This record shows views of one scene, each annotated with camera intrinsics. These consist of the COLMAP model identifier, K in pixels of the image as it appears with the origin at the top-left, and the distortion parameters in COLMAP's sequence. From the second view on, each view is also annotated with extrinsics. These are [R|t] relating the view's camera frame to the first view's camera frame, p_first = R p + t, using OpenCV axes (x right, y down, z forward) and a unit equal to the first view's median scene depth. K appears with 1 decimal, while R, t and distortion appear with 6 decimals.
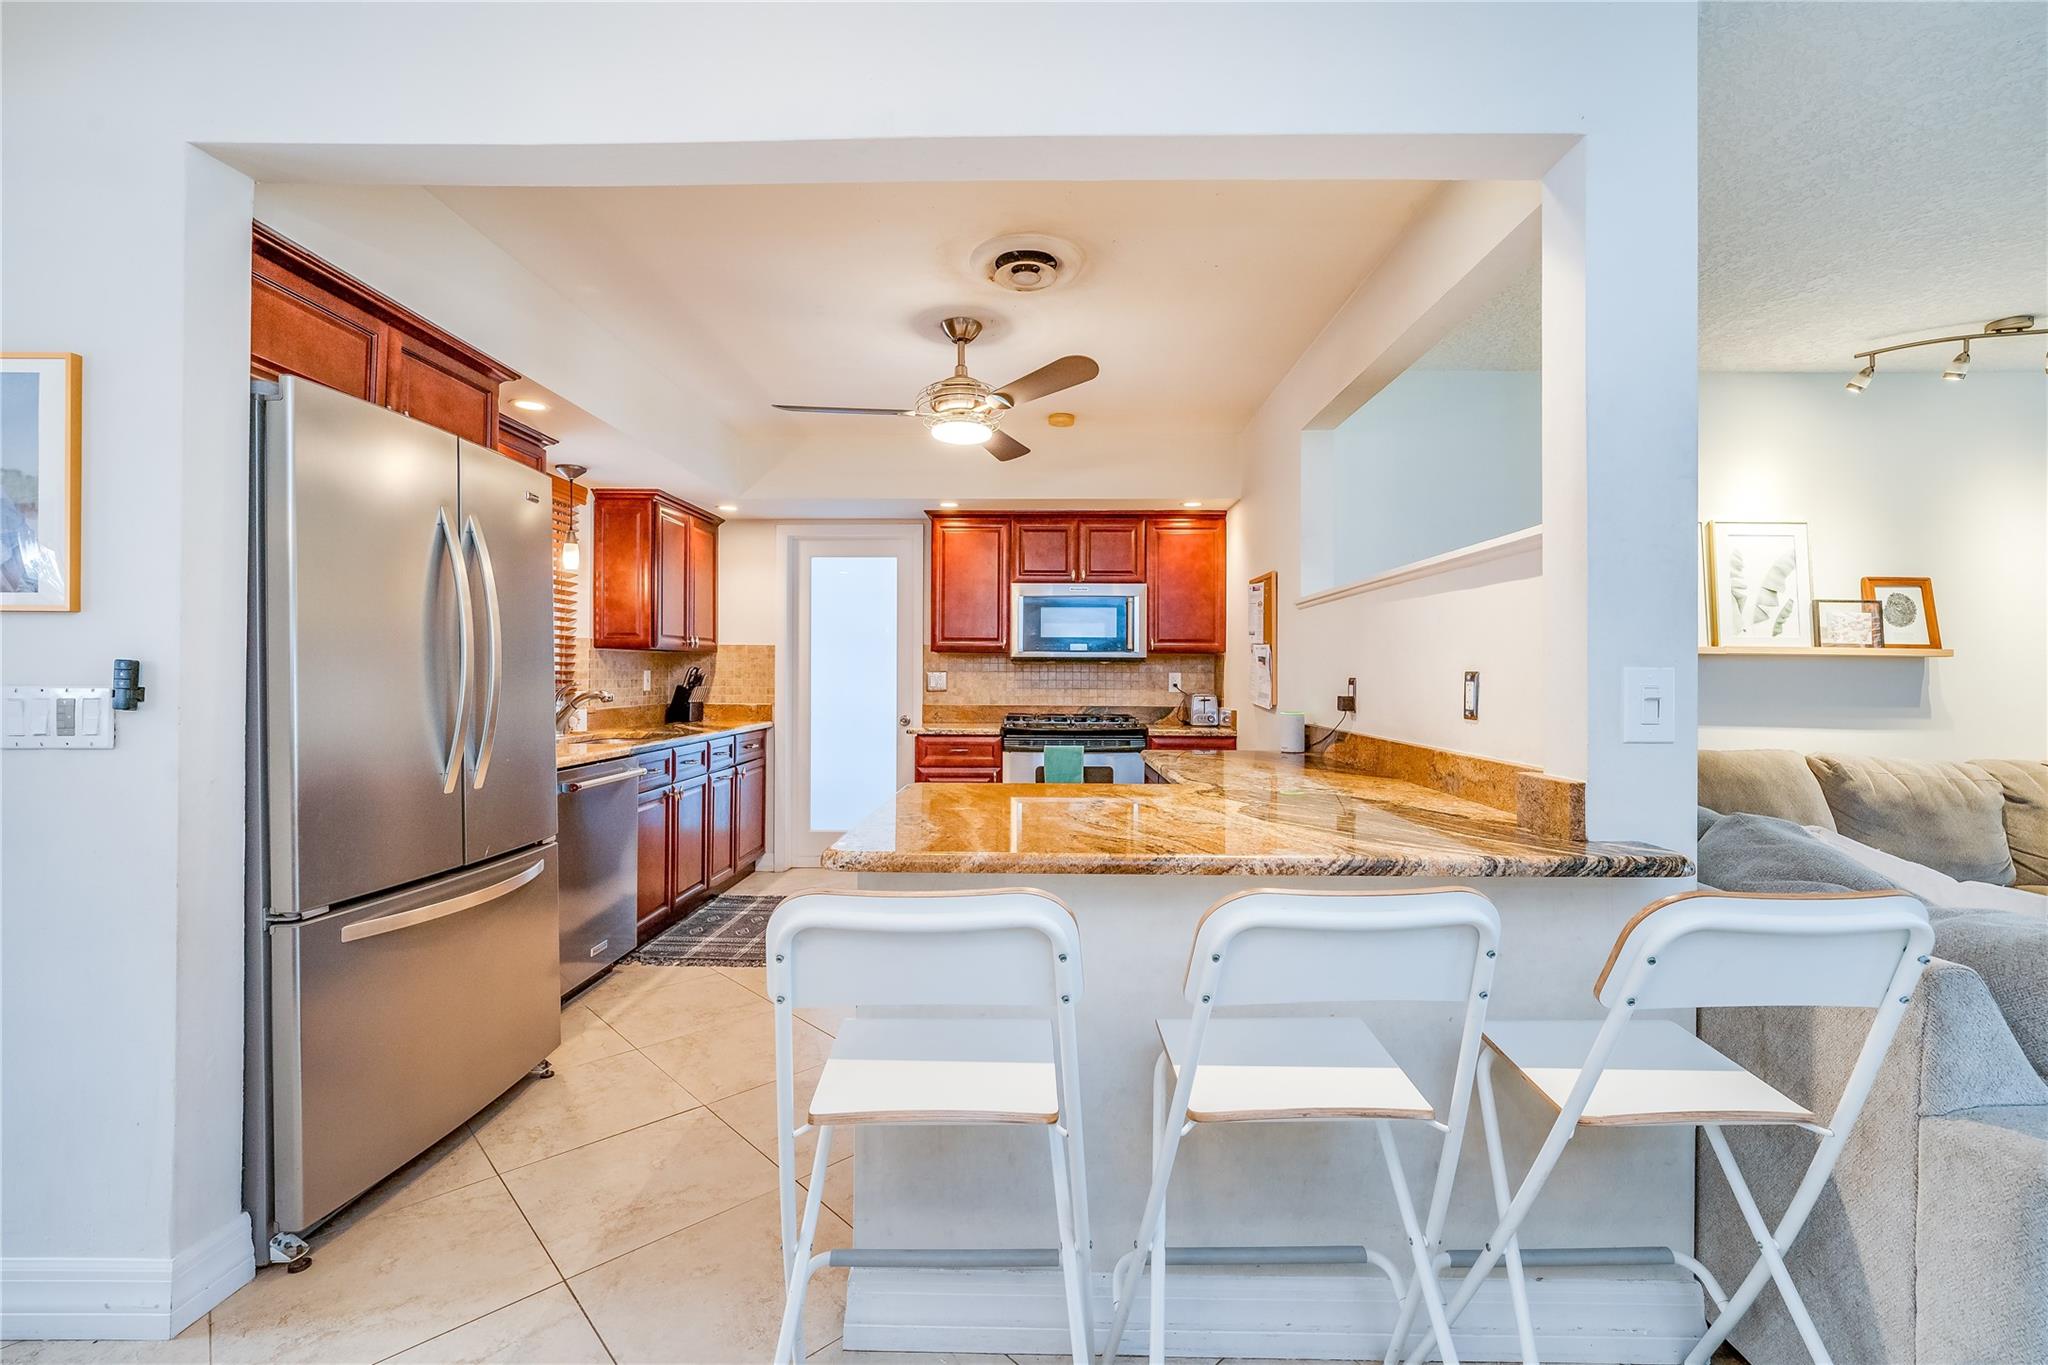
lens RADIAL K [[876.8, 0, 1028.3], [0, 876.8, 671.6], [0, 0, 1]] dist [-0.018916, 0.009029]
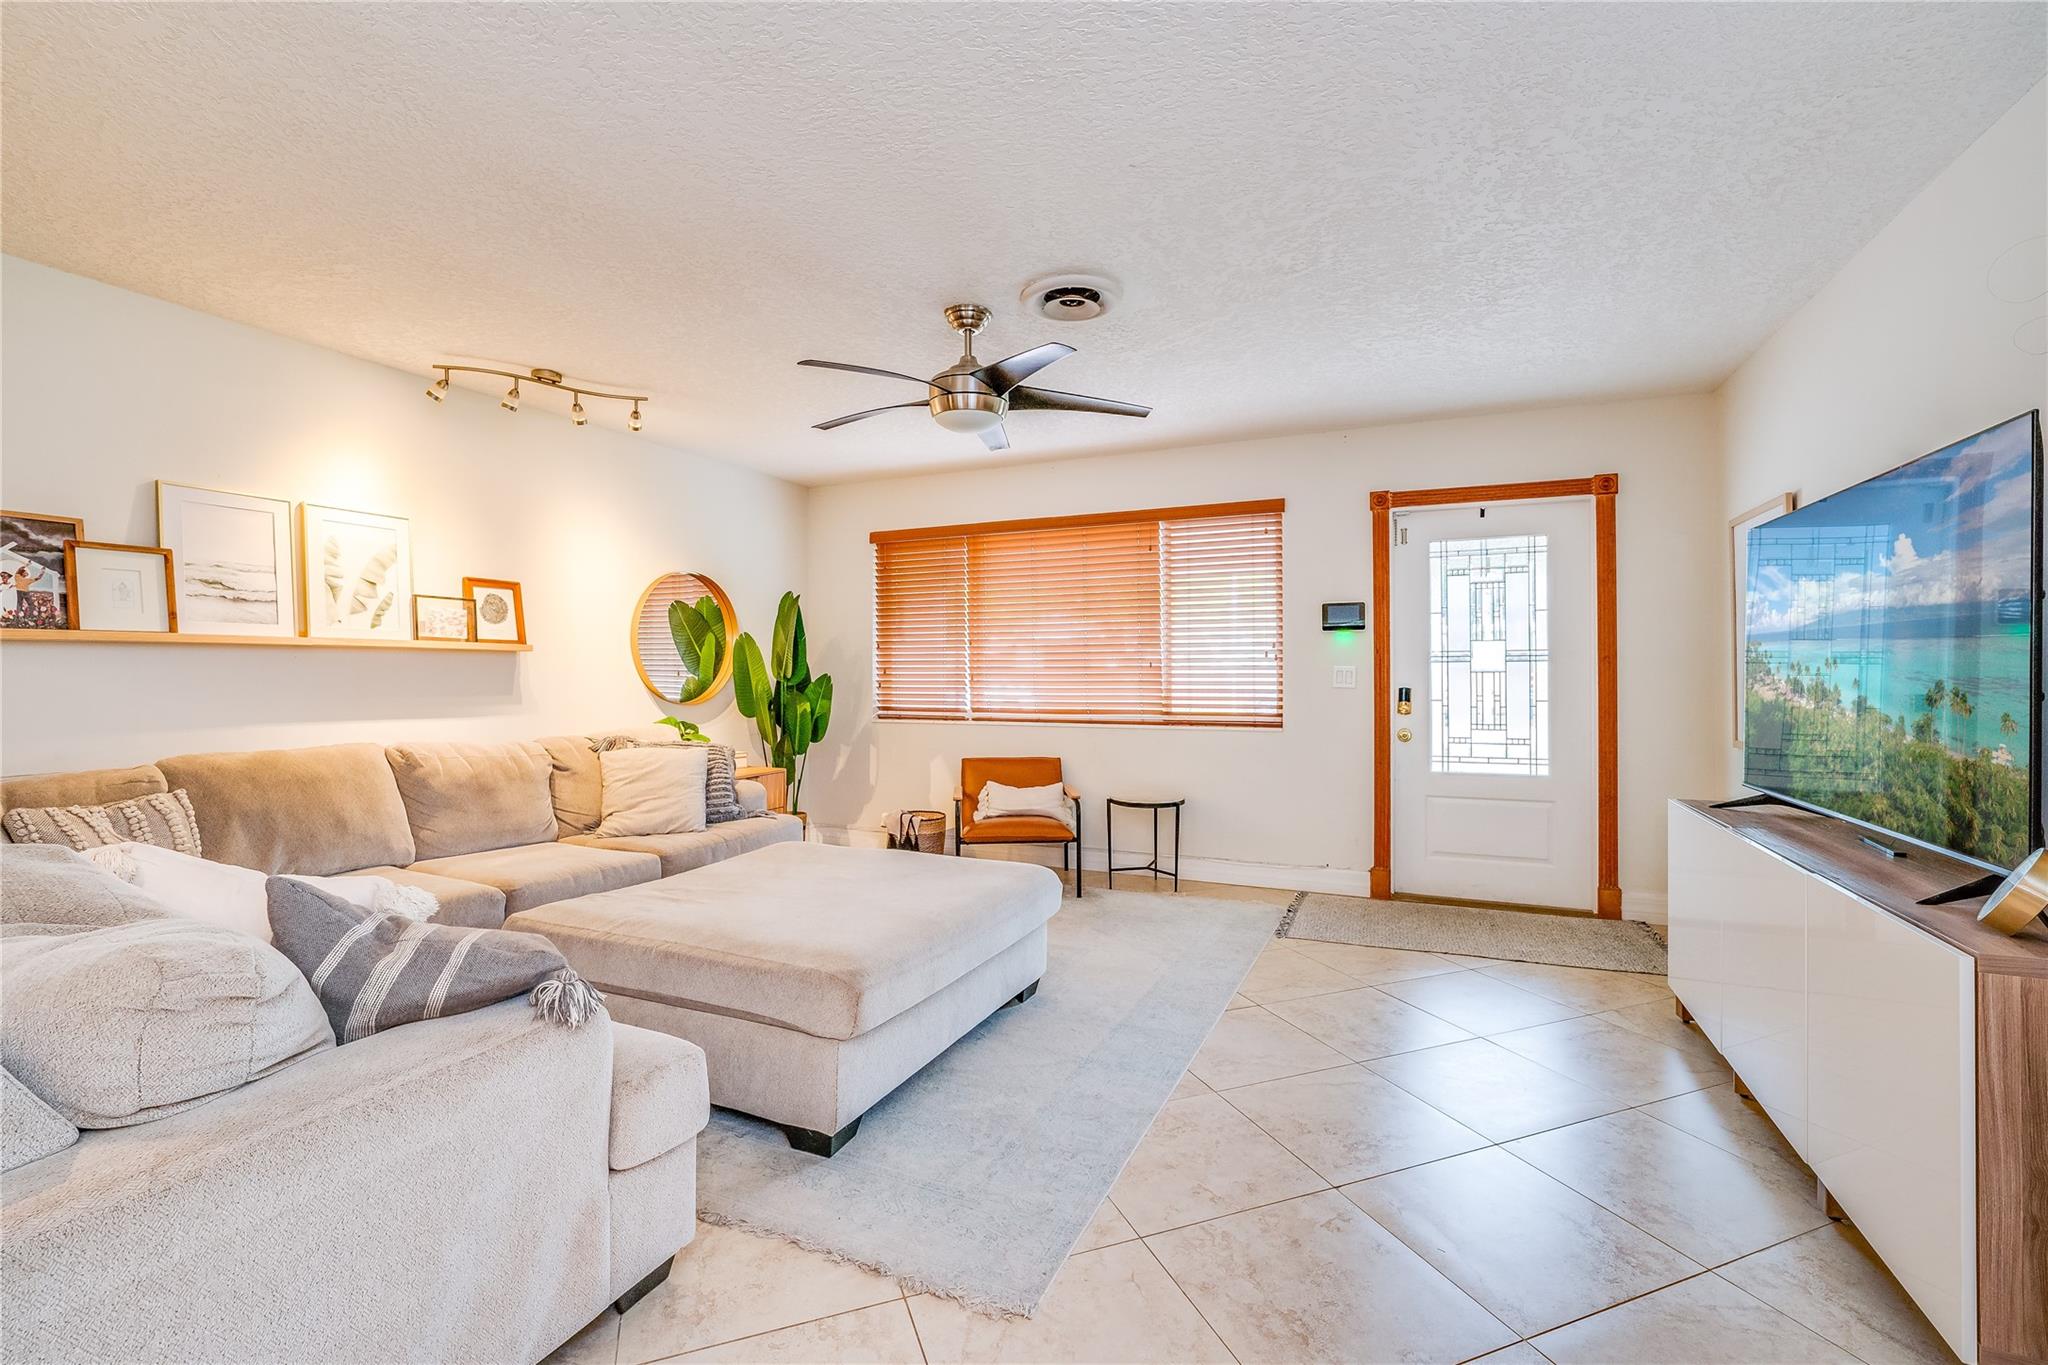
lens RADIAL K [[876.8, 0, 1028.3], [0, 876.8, 671.6], [0, 0, 1]] dist [-0.018916, 0.009029]
pose [[0.396552, -0.009154, 0.917967, 0.244710], [0.002001, 0.999957, 0.009107, 0.001122], [-0.918010, -0.001774, 0.396553, -0.080857]]
